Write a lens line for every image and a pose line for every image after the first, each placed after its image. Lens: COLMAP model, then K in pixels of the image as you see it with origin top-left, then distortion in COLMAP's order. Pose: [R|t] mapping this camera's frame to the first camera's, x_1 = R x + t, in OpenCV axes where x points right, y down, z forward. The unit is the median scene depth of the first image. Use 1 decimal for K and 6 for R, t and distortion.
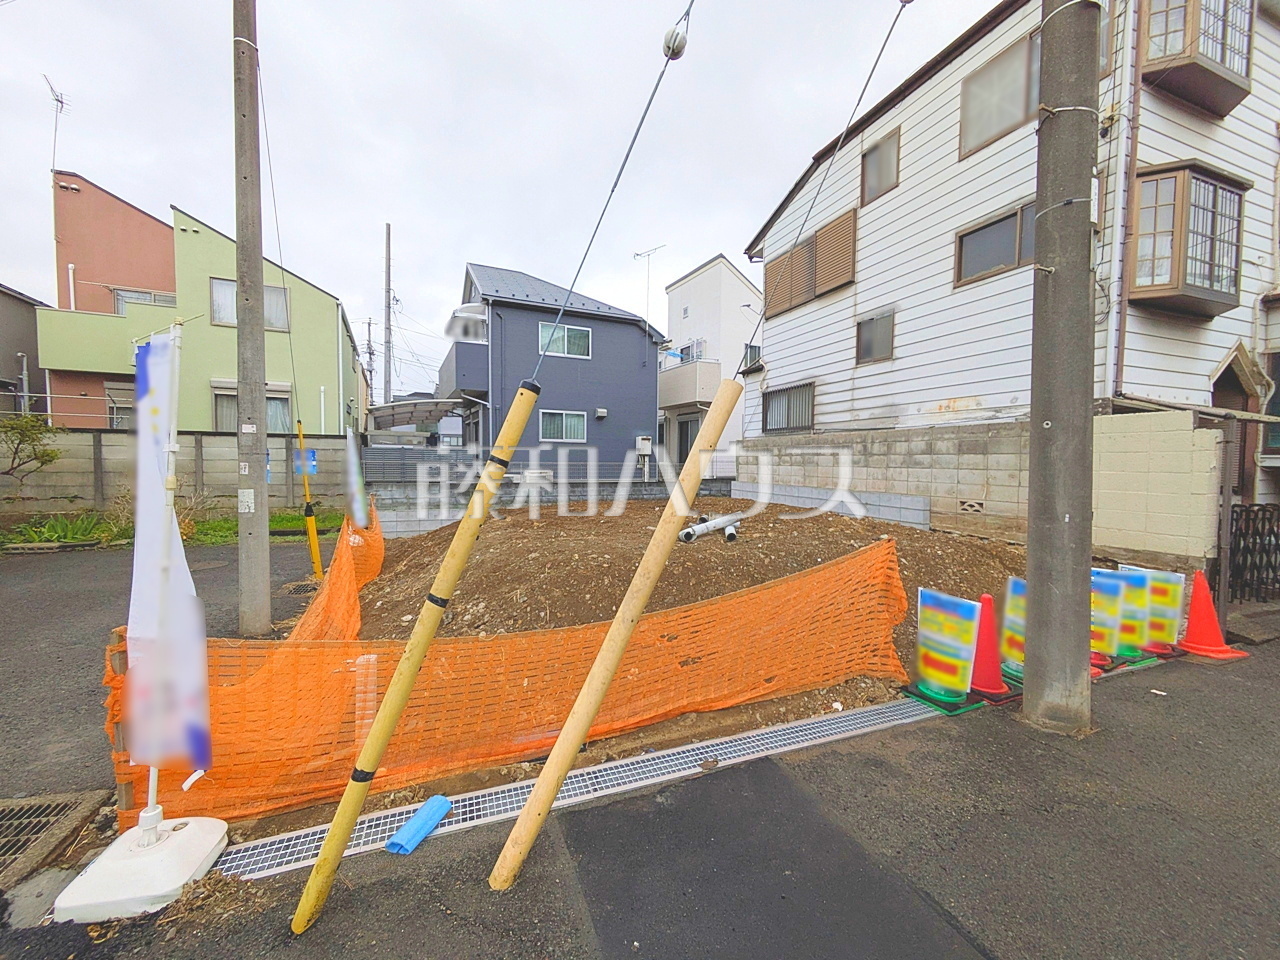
lens RADIAL K [[506.6, 0, 642.0], [0, 506.6, 478.4], [0, 0, 1]] dist [0.001549, 0.000692]
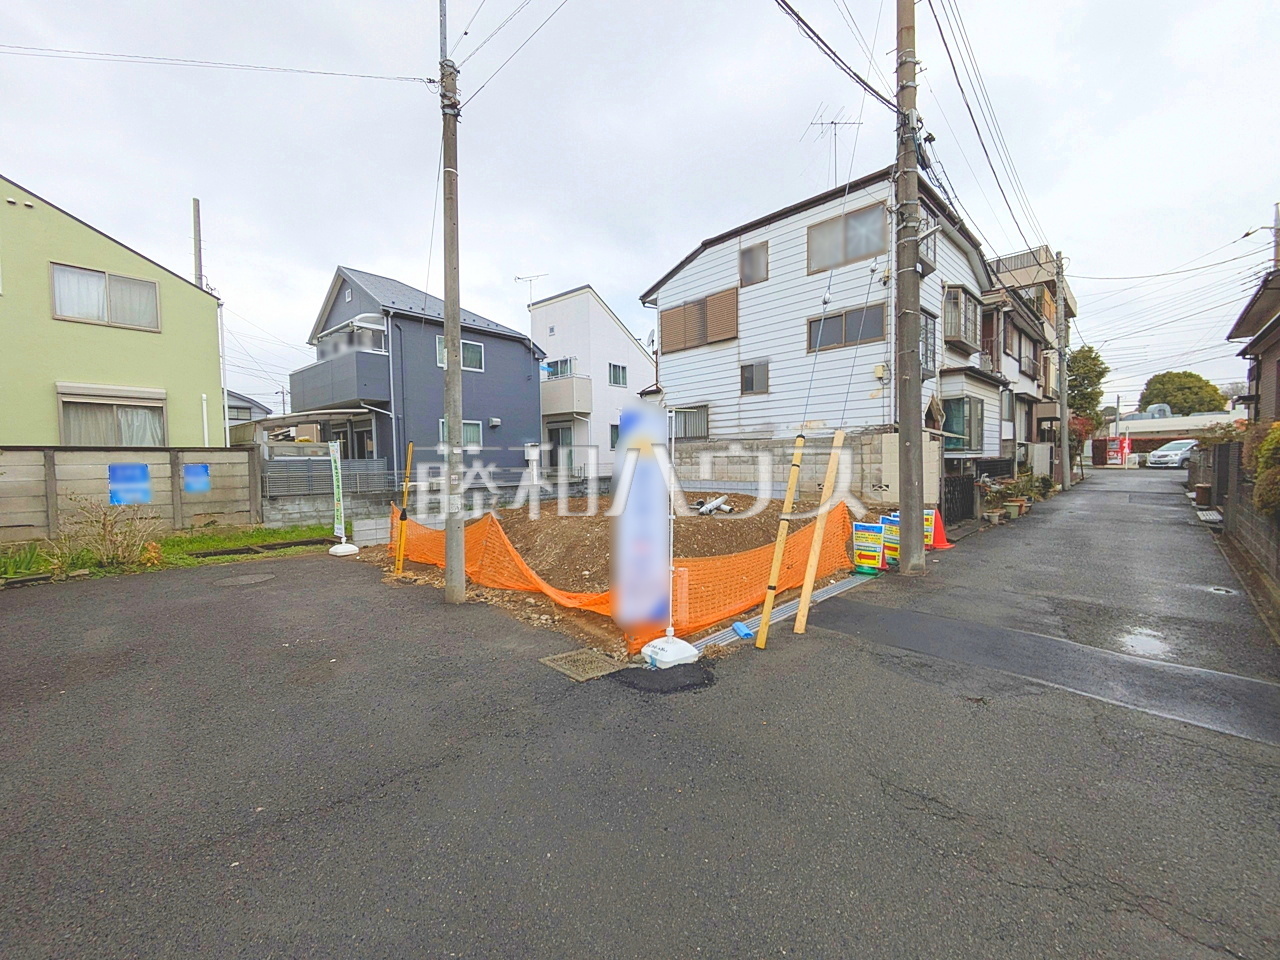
lens RADIAL K [[506.6, 0, 642.0], [0, 506.6, 478.4], [0, 0, 1]] dist [0.001549, 0.000692]
pose [[0.916155, -0.041413, 0.398679, -0.417737], [0.042332, 0.999082, 0.006501, -0.005203], [-0.398582, 0.010921, 0.917068, -0.213822]]
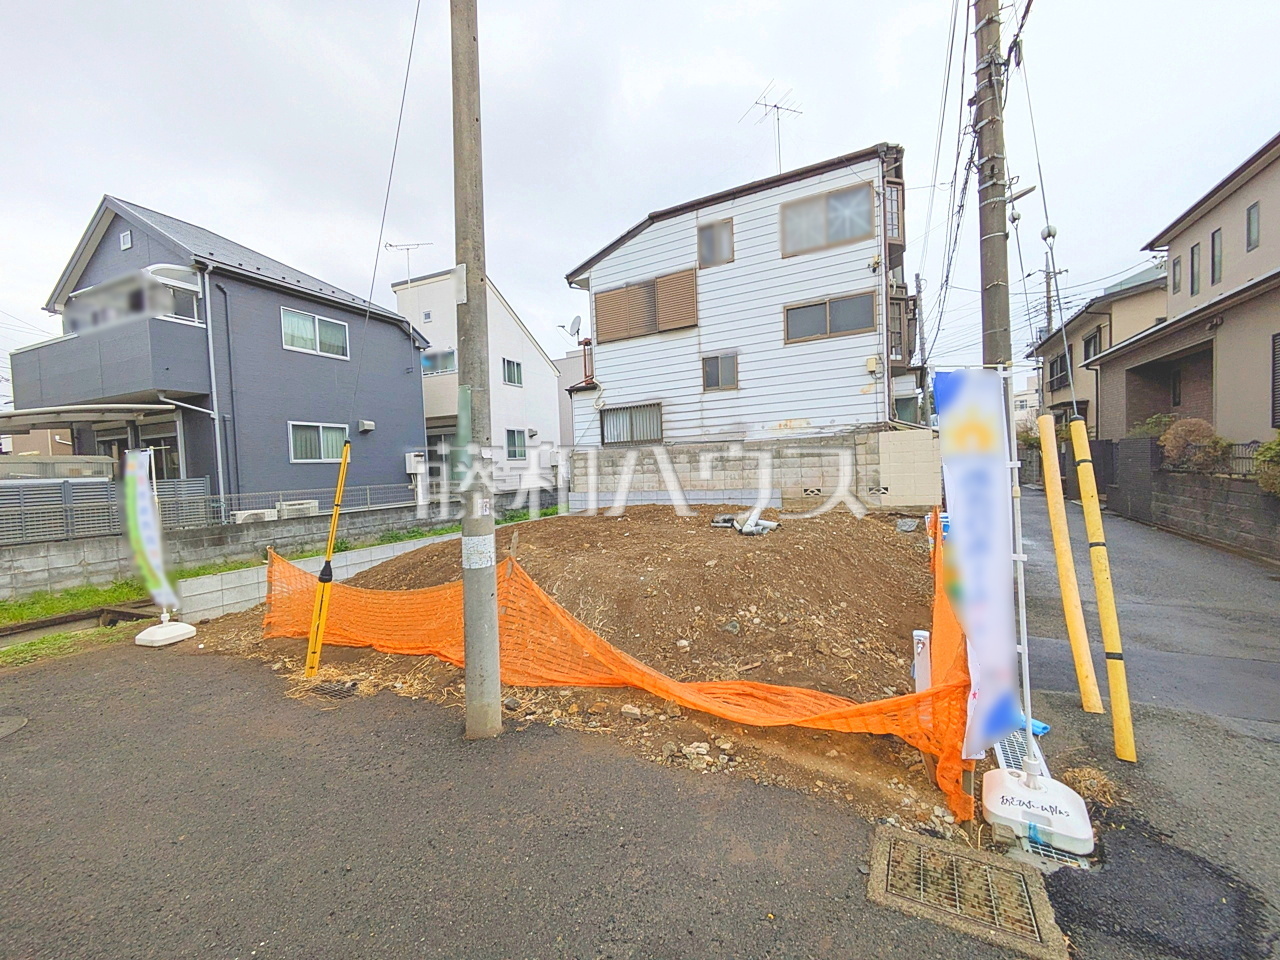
lens RADIAL K [[507.7, 0, 642.0], [0, 507.7, 476.1], [0, 0, 1]] dist [0.000986, 0.000758]
pose [[0.754894, -0.059126, 0.653177, -0.526127], [0.077351, 0.997004, 0.000852, -0.023063], [-0.651270, 0.049881, 0.757205, 0.141393]]
